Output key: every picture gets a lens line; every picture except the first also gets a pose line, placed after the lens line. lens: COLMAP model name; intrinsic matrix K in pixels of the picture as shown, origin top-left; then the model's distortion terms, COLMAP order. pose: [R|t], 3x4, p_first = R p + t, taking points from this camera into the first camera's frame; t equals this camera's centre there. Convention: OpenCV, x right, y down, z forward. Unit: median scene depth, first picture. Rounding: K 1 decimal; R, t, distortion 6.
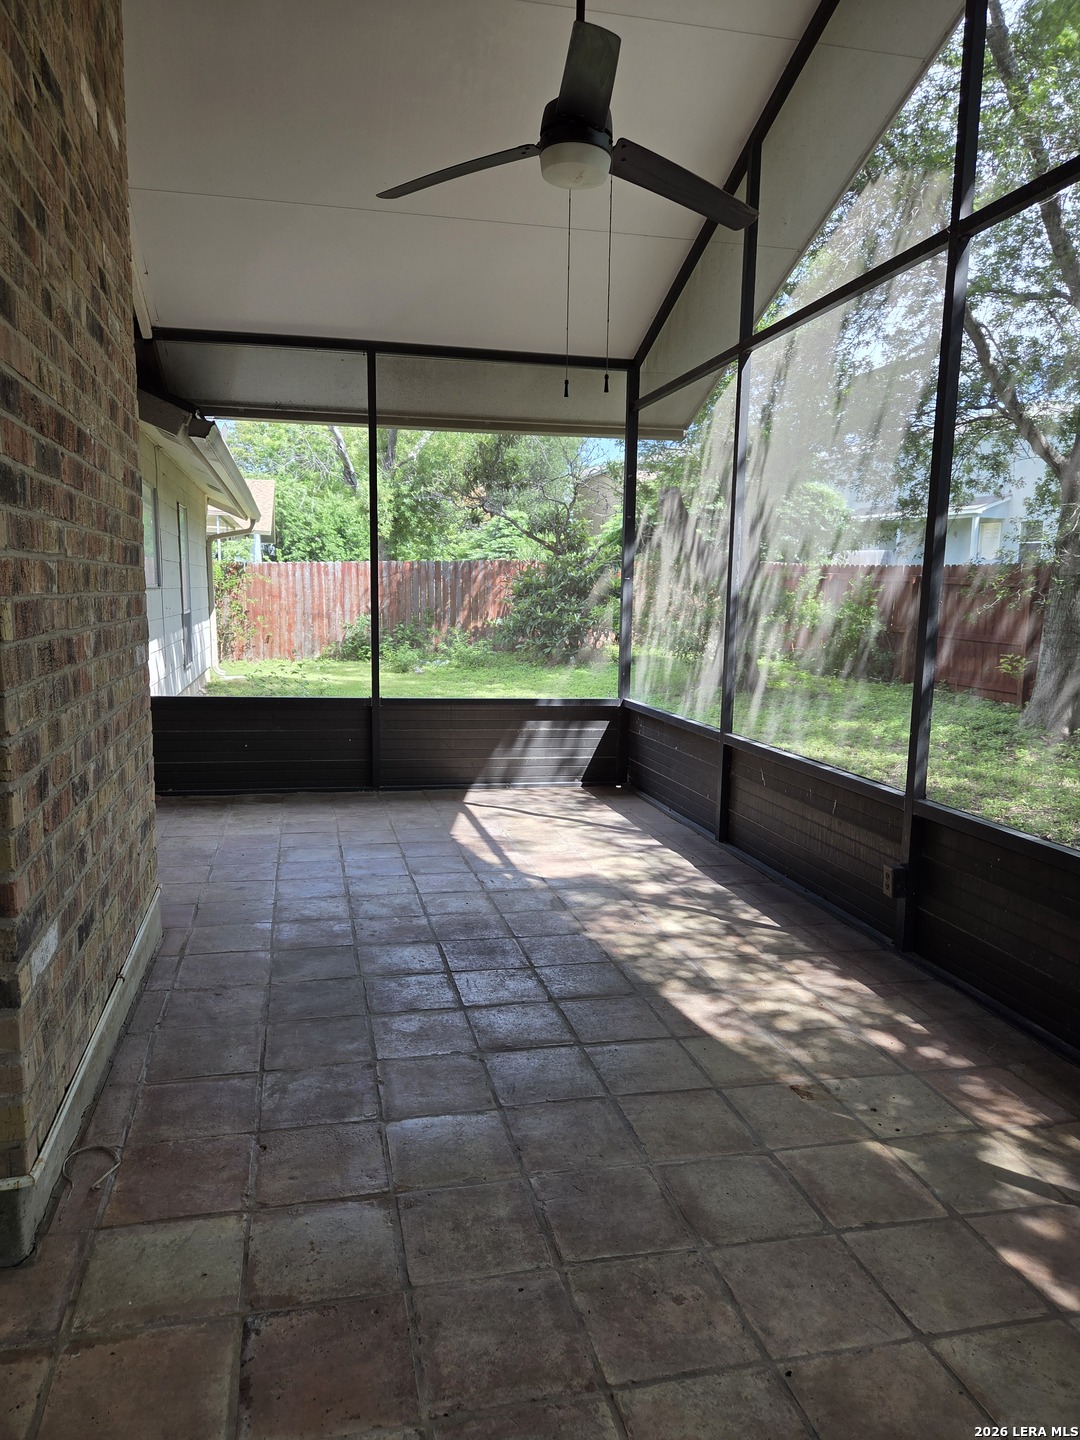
lens RADIAL K [[951.4, 0, 524.7], [0, 951.4, 729.0], [0, 0, 1]] dist [0.084453, -0.068700]
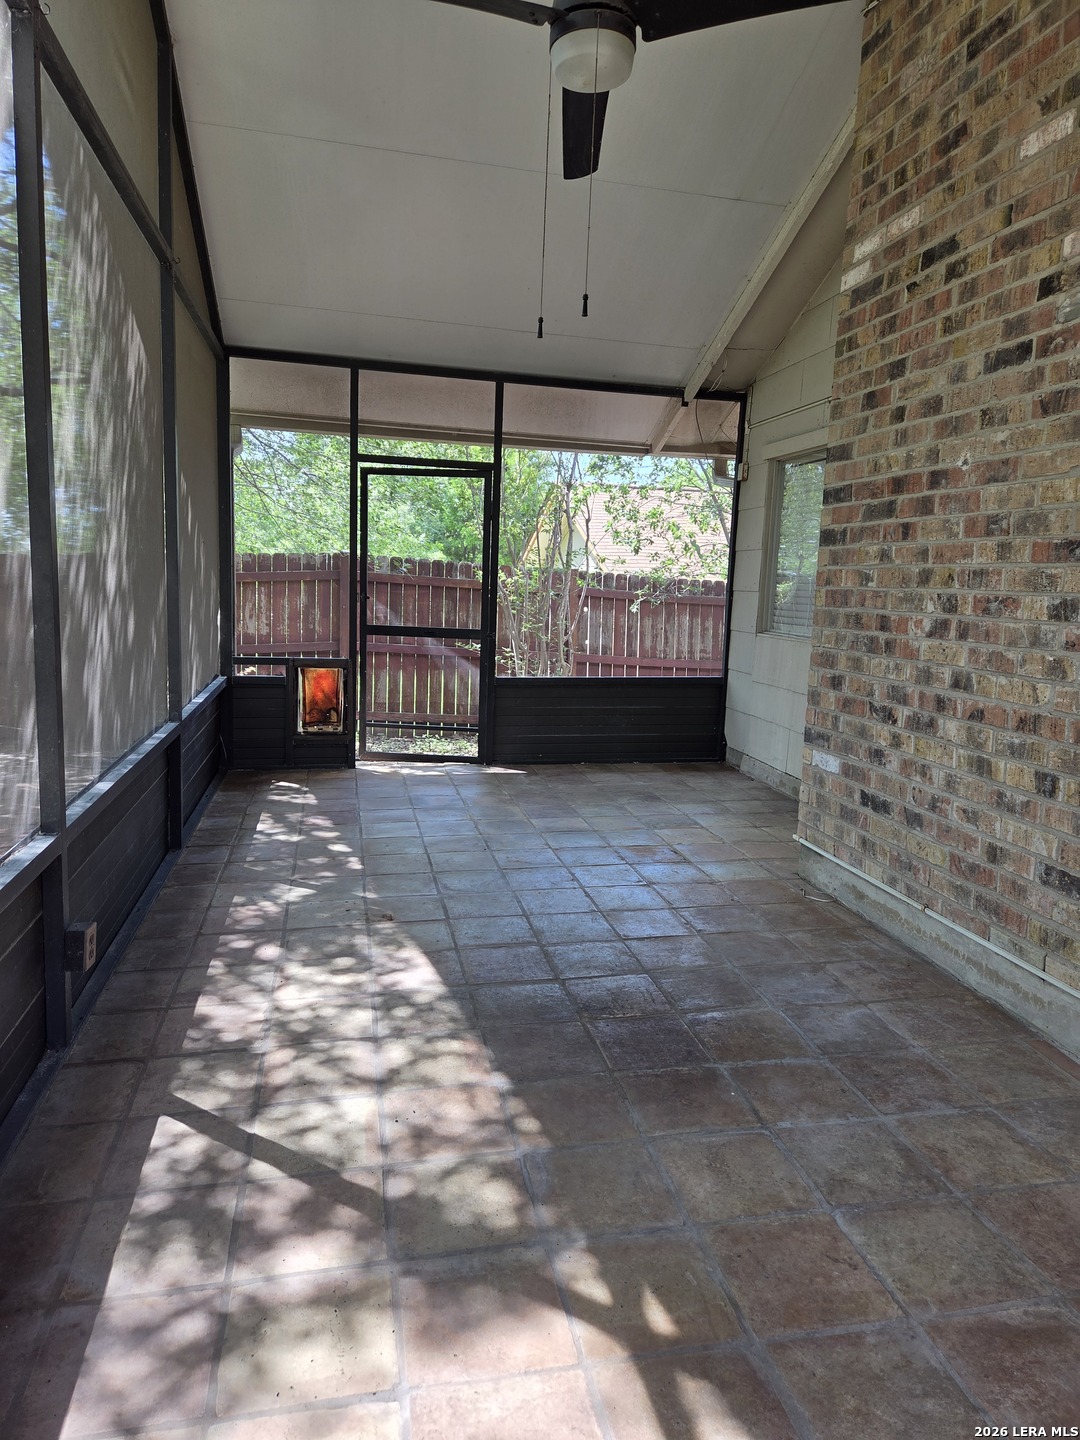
lens RADIAL K [[951.4, 0, 524.7], [0, 951.4, 729.0], [0, 0, 1]] dist [0.084453, -0.068700]
pose [[-0.997852, -0.059511, 0.027367, 0.050514], [-0.048817, 0.954227, 0.295071, -0.229272], [-0.043674, 0.293102, -0.955083, 1.678022]]
